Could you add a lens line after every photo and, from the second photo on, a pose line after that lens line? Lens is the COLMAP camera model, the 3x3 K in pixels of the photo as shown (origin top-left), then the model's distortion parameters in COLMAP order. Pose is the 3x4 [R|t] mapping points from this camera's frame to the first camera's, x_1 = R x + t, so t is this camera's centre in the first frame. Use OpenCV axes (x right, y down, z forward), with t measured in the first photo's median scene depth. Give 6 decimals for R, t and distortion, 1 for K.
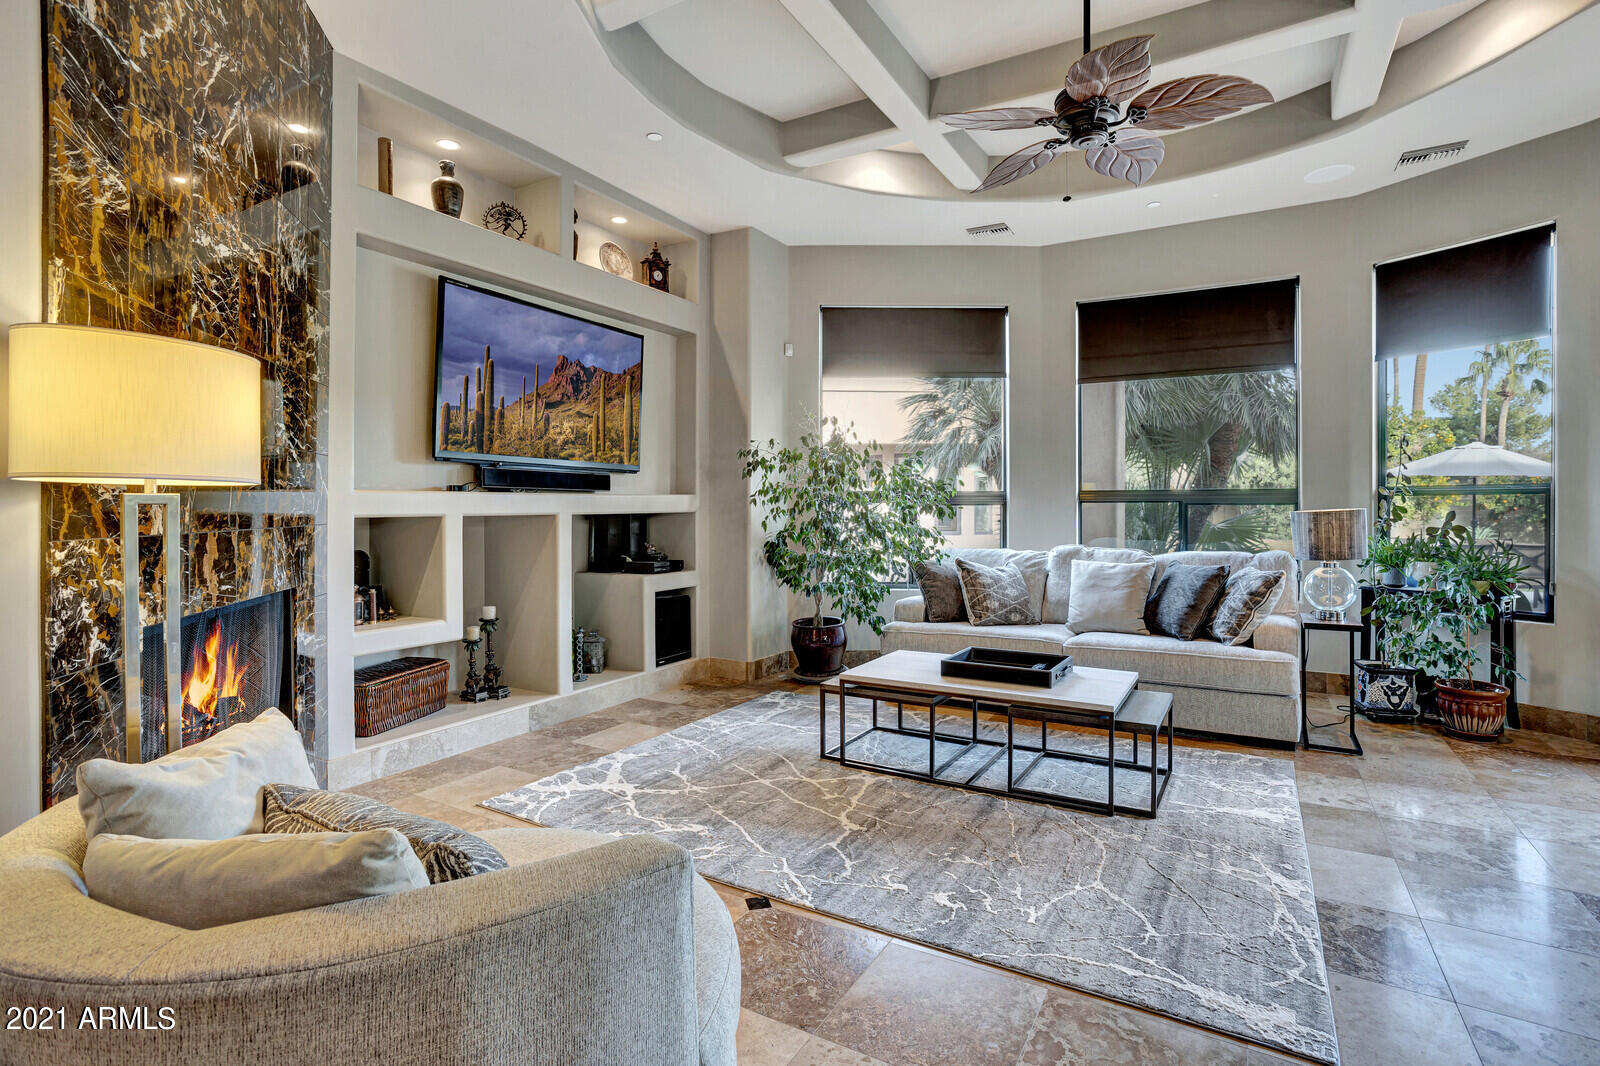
lens RADIAL K [[781.4, 0, 800.2], [0, 781.4, 510.6], [0, 0, 1]] dist [-0.047019, 0.029466]
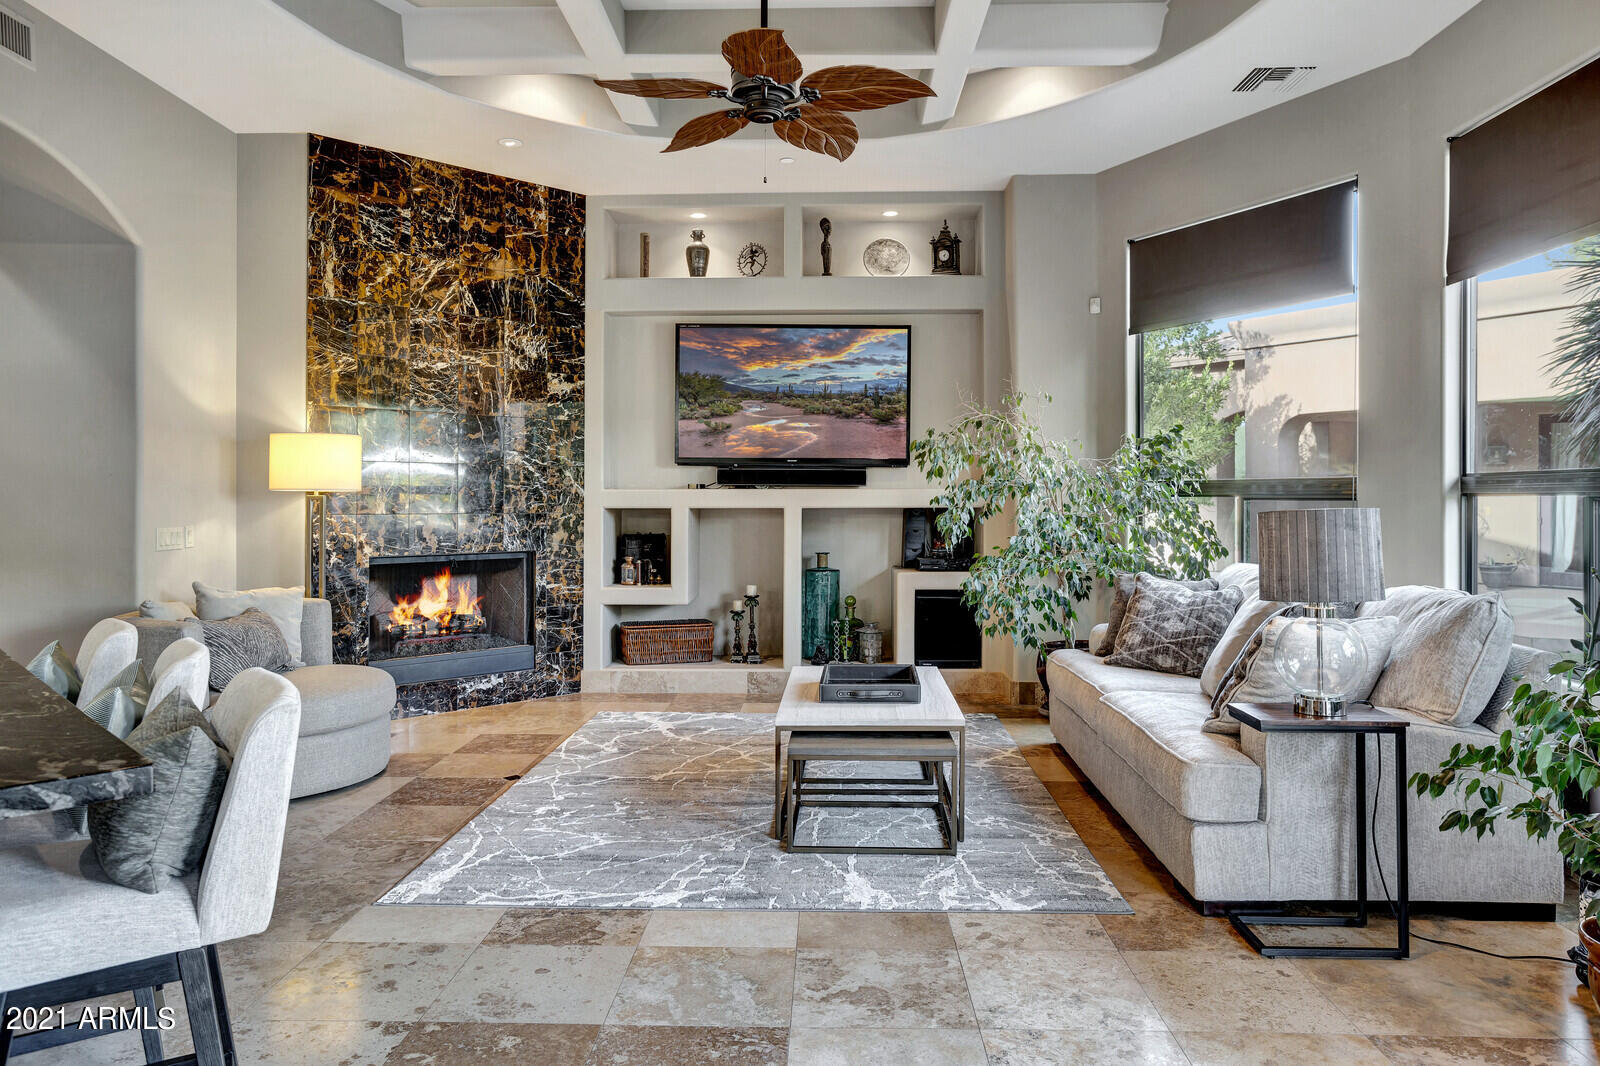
lens RADIAL K [[1065.1, 0, 801.0], [0, 1065.1, 501.3], [0, 0, 1]] dist [-0.040365, 0.000052]
pose [[0.468049, 0.001376, -0.883701, 1.133790], [-0.005655, 0.999983, -0.001439, -0.002624], [0.883684, 0.005671, 0.468049, 0.322524]]
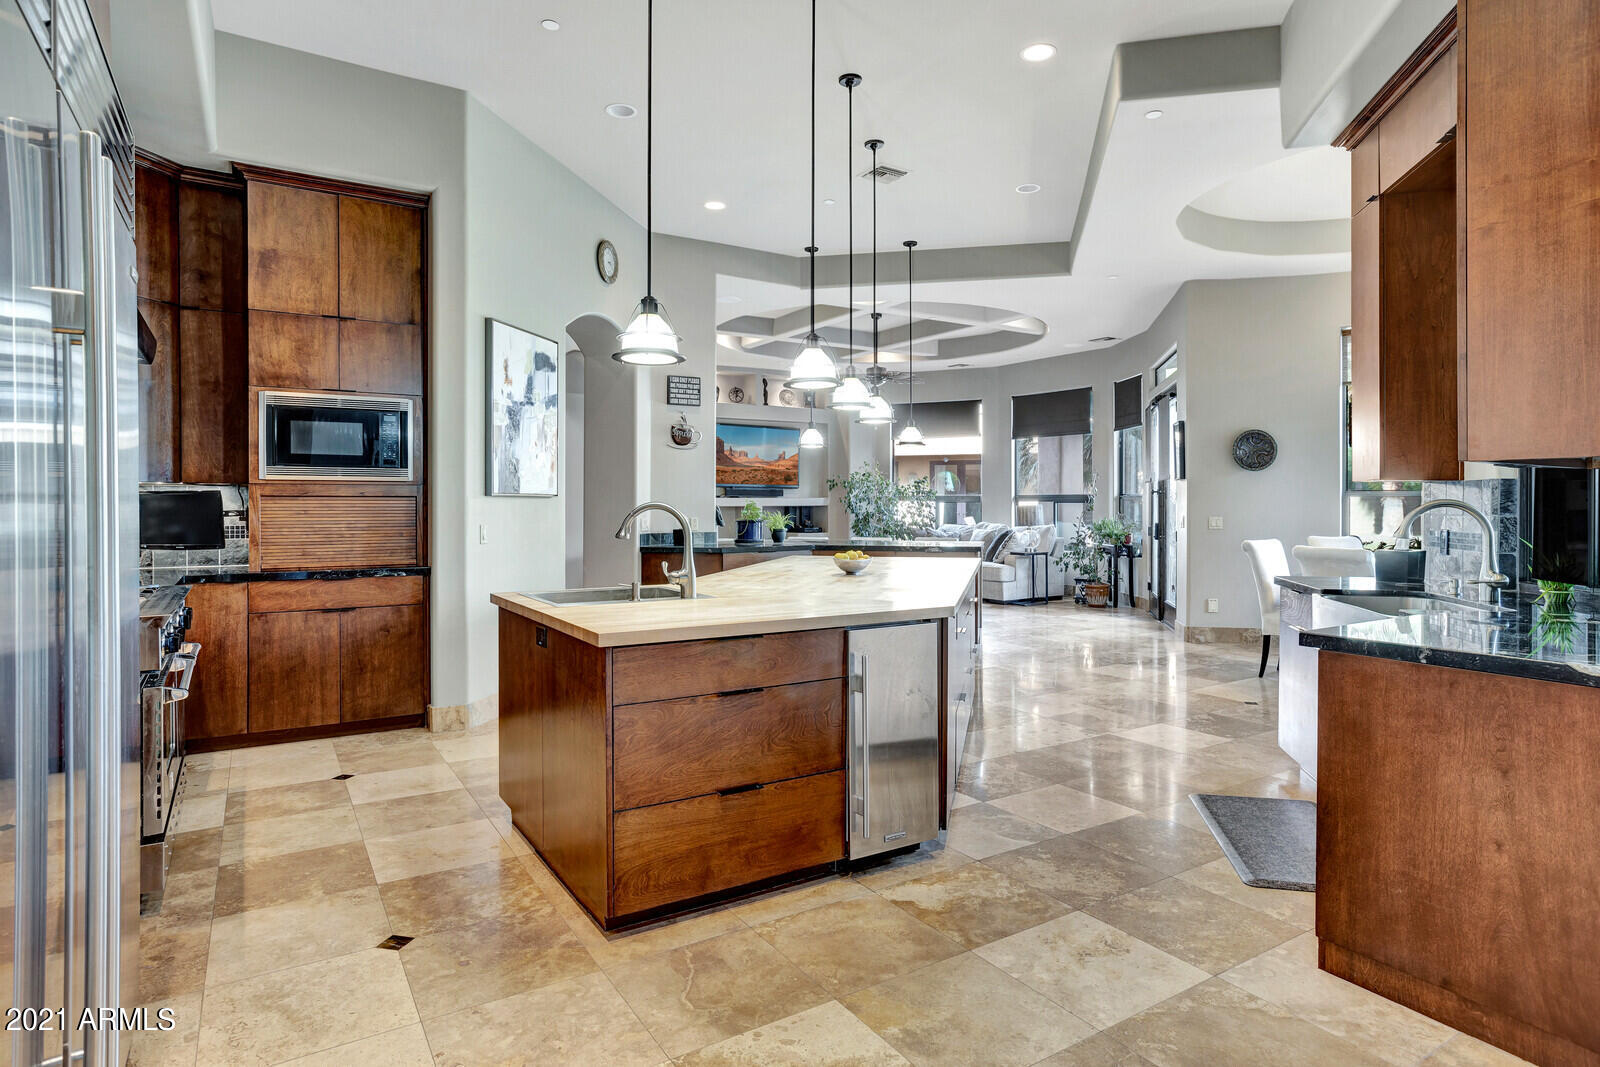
lens RADIAL K [[906.8, 0, 801.2], [0, 906.8, 512.3], [0, 0, 1]] dist [0.001683, 0.000156]
pose [[0.870106, 0.005473, -0.492835, 1.398424], [-0.003080, 0.999979, 0.005667, 0.009132], [0.492856, -0.003413, 0.870104, -1.658744]]
